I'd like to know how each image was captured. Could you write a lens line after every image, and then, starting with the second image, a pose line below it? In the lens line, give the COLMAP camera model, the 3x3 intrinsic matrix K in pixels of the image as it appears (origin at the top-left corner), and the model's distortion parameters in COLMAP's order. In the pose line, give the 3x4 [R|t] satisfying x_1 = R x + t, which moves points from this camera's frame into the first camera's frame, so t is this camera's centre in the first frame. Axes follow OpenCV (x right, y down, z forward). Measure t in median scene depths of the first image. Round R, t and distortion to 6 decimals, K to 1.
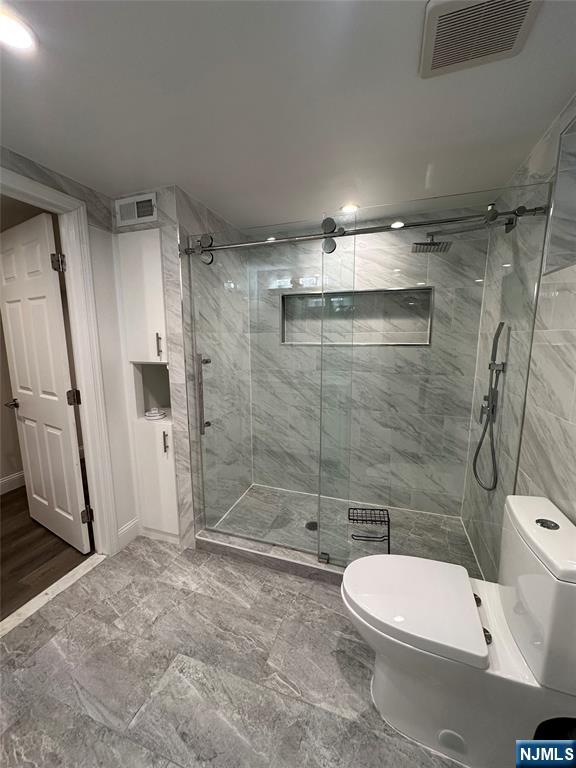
lens RADIAL K [[306.1, 0, 288.9], [0, 306.1, 383.0], [0, 0, 1]] dist [-0.000443, 0.000195]
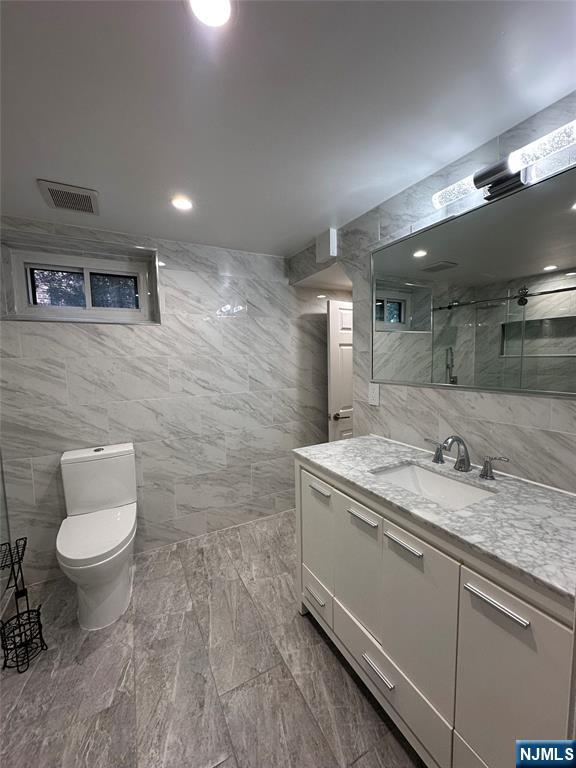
lens RADIAL K [[306.1, 0, 288.9], [0, 306.1, 383.0], [0, 0, 1]] dist [-0.000443, 0.000195]
pose [[-0.730945, -0.041751, 0.681158, -1.186270], [0.123521, 0.973547, 0.192223, -0.174991], [-0.671165, 0.224642, -0.706452, 1.196389]]
